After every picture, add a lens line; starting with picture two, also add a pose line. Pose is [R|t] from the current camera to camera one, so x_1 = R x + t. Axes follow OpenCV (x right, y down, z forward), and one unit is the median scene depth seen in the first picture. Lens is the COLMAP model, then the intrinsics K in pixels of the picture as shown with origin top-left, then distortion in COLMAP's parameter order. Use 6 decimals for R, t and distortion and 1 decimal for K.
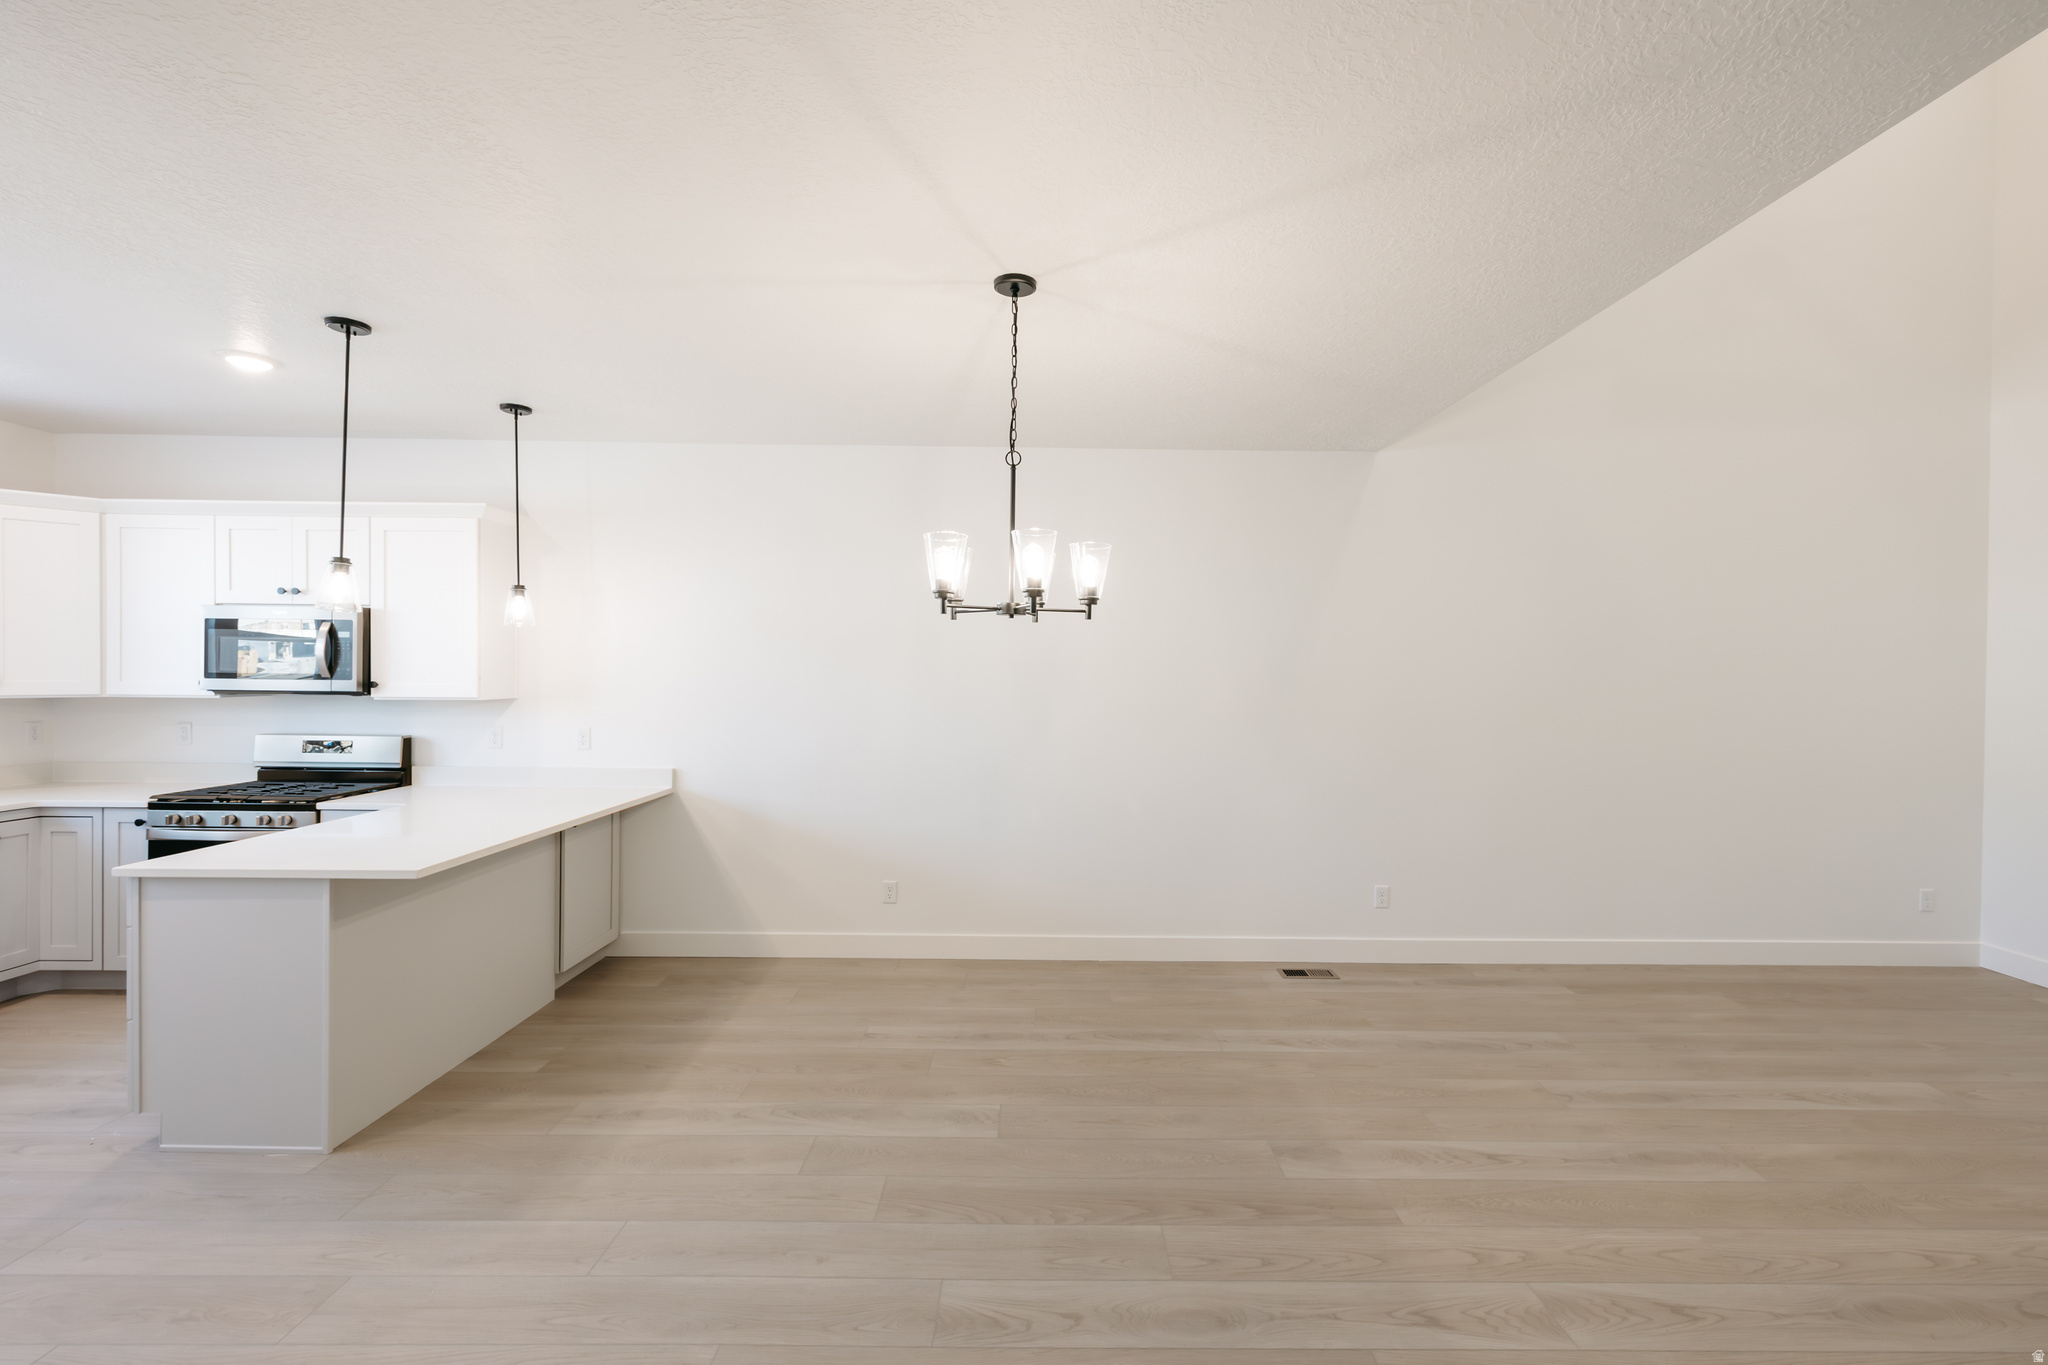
lens RADIAL K [[877.6, 0, 1047.3], [0, 877.6, 679.7], [0, 0, 1]] dist [0.002743, 0.000432]
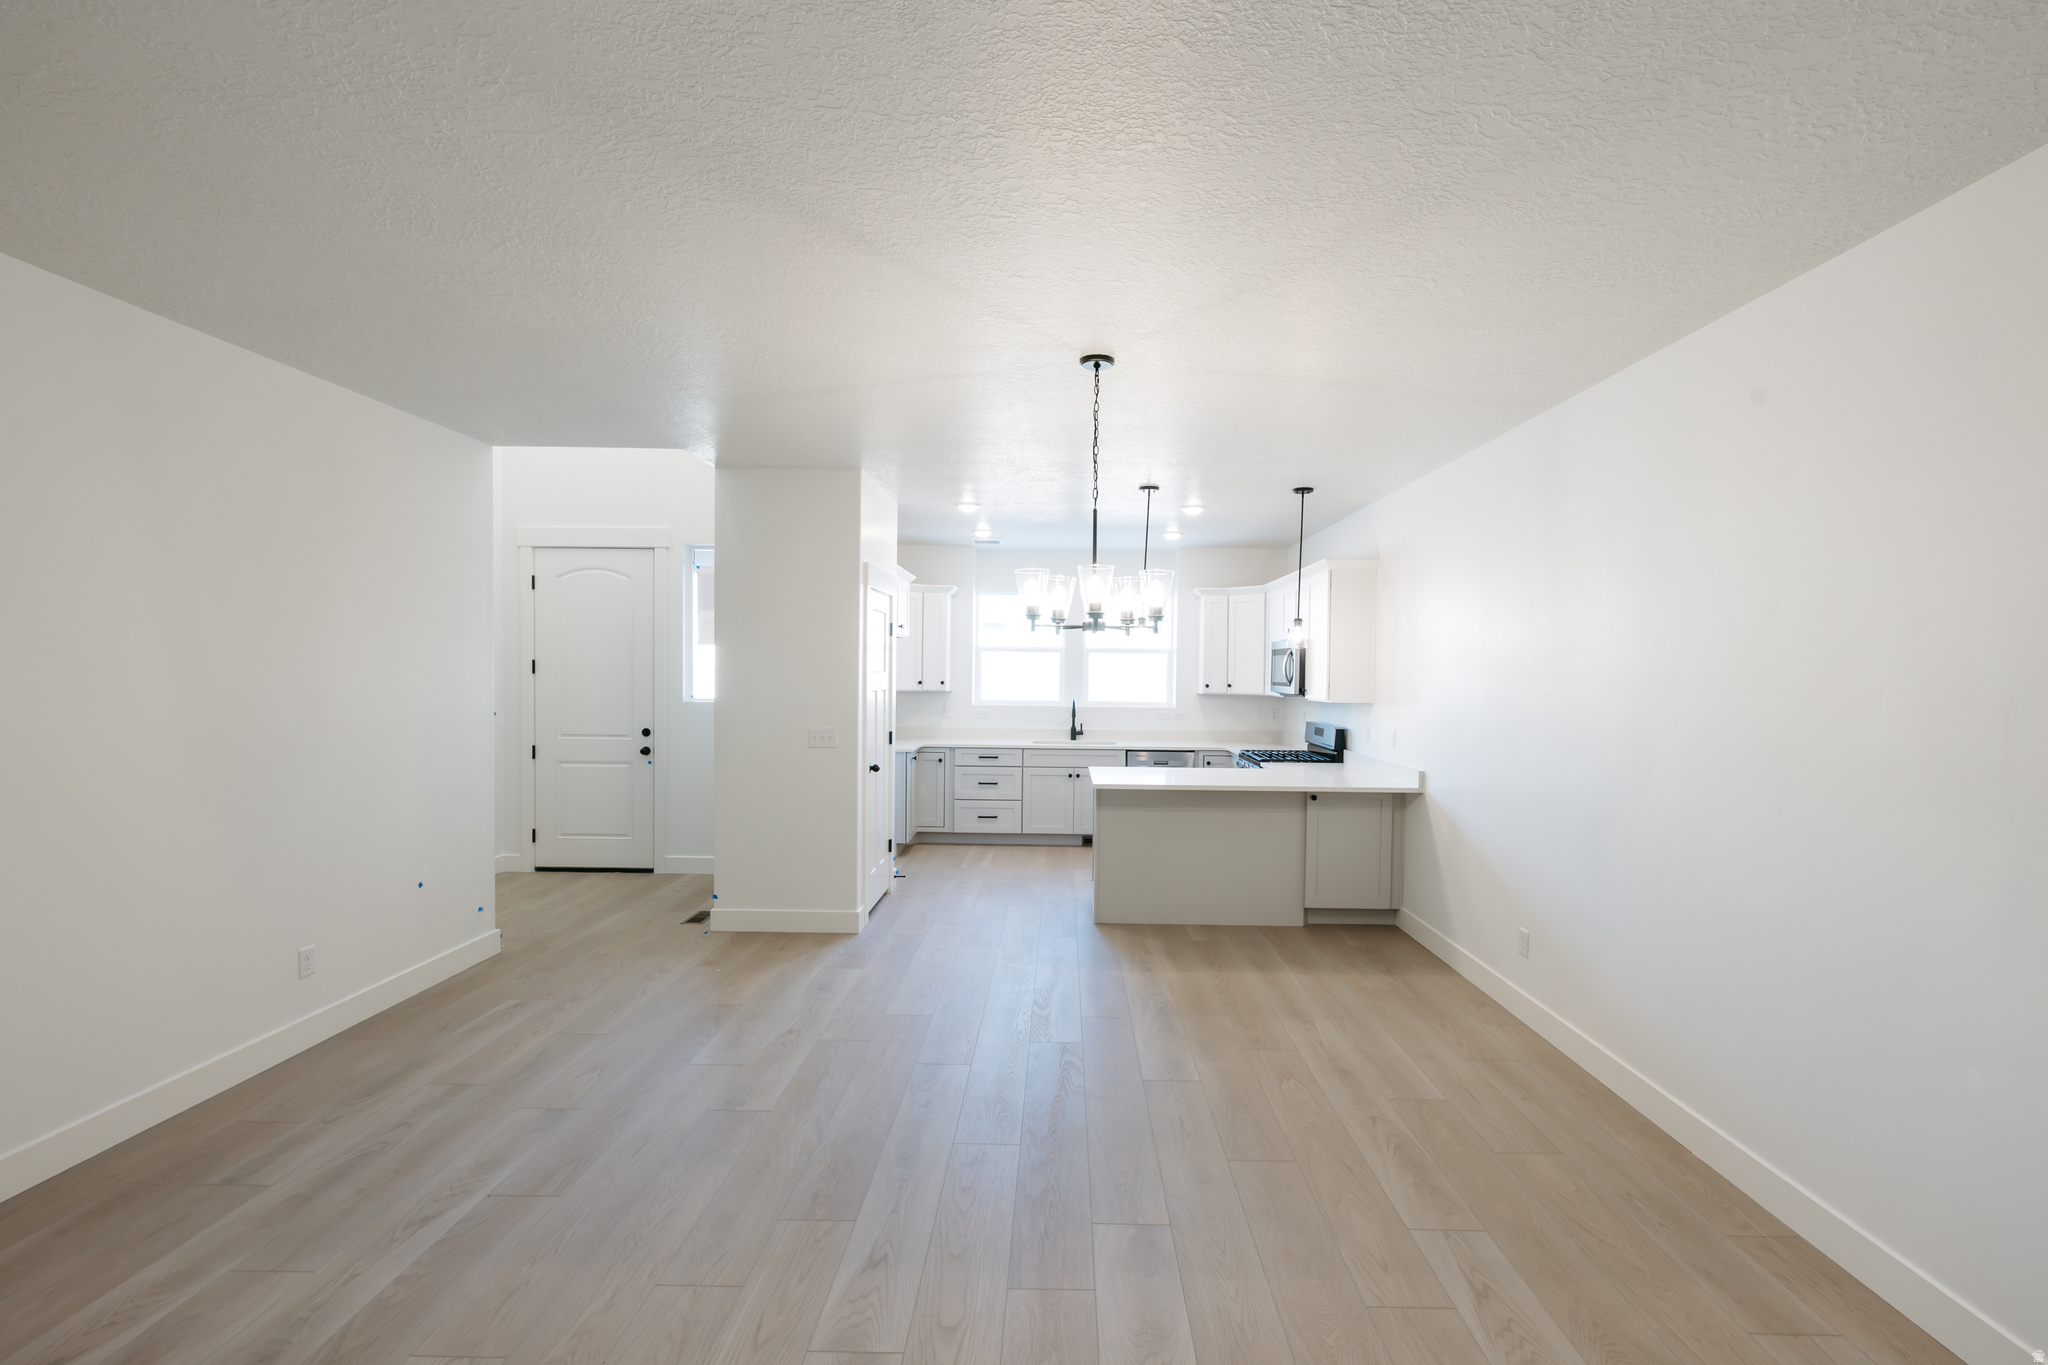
lens RADIAL K [[885.7, 0, 1036.3], [0, 885.7, 661.2], [0, 0, 1]] dist [-0.000719, 0.000057]
pose [[-0.036955, -0.020555, -0.999106, 0.814264], [-0.020618, 0.999591, -0.019802, -0.004700], [0.999104, 0.019868, -0.037364, 0.641321]]
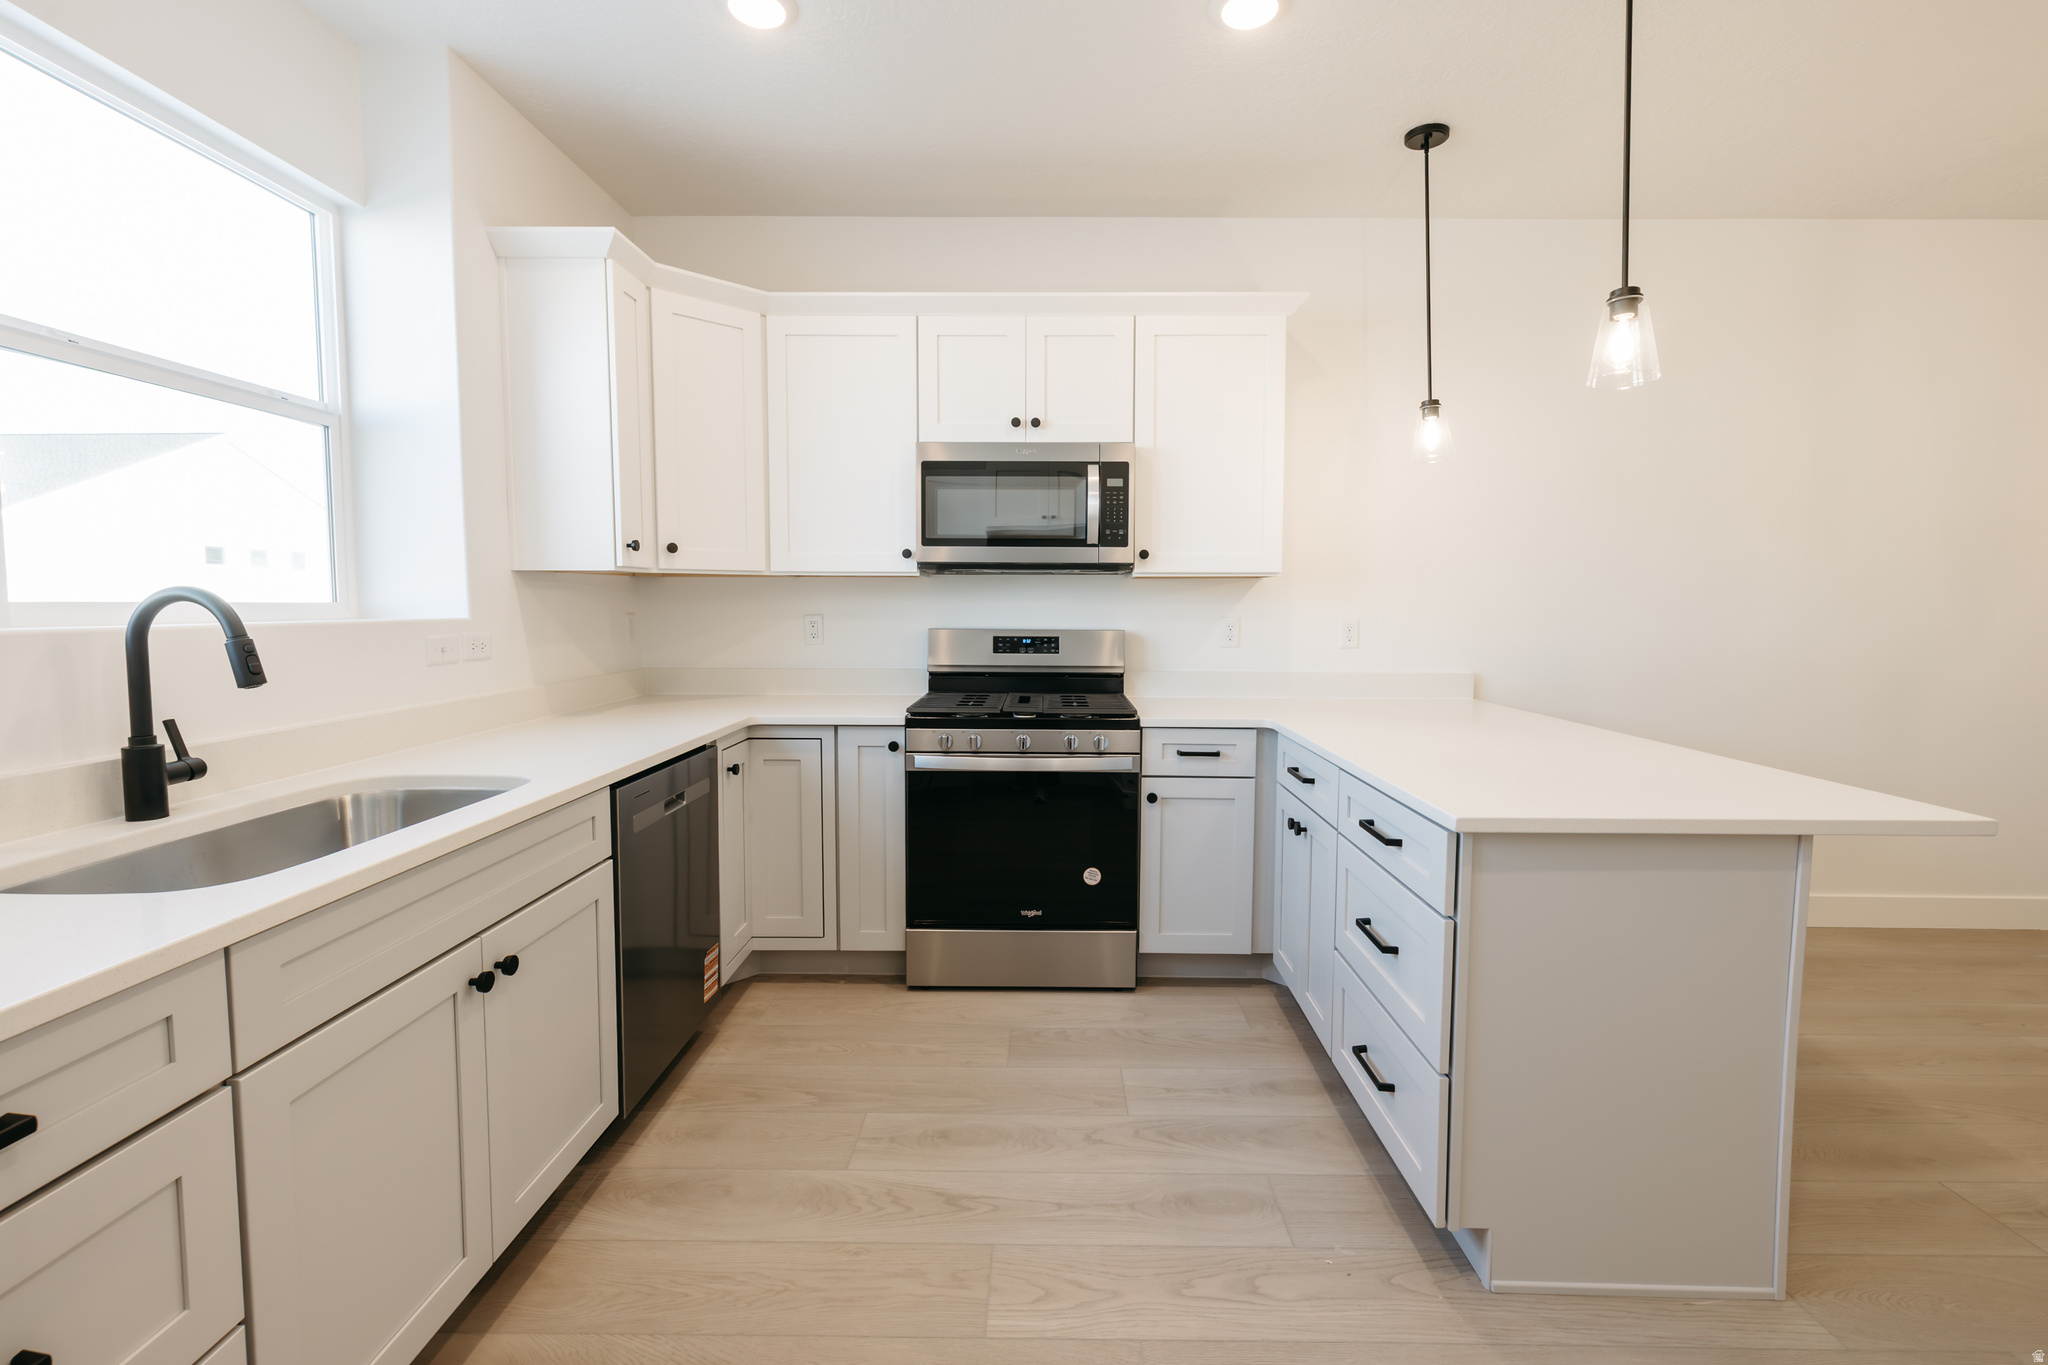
lens RADIAL K [[885.7, 0, 1036.3], [0, 885.7, 661.2], [0, 0, 1]] dist [-0.000719, 0.000057]
pose [[0.999838, -0.005584, -0.017097, -0.894697], [0.006549, 0.998357, 0.056921, 0.053863], [0.016751, -0.057024, 0.998232, 0.294249]]
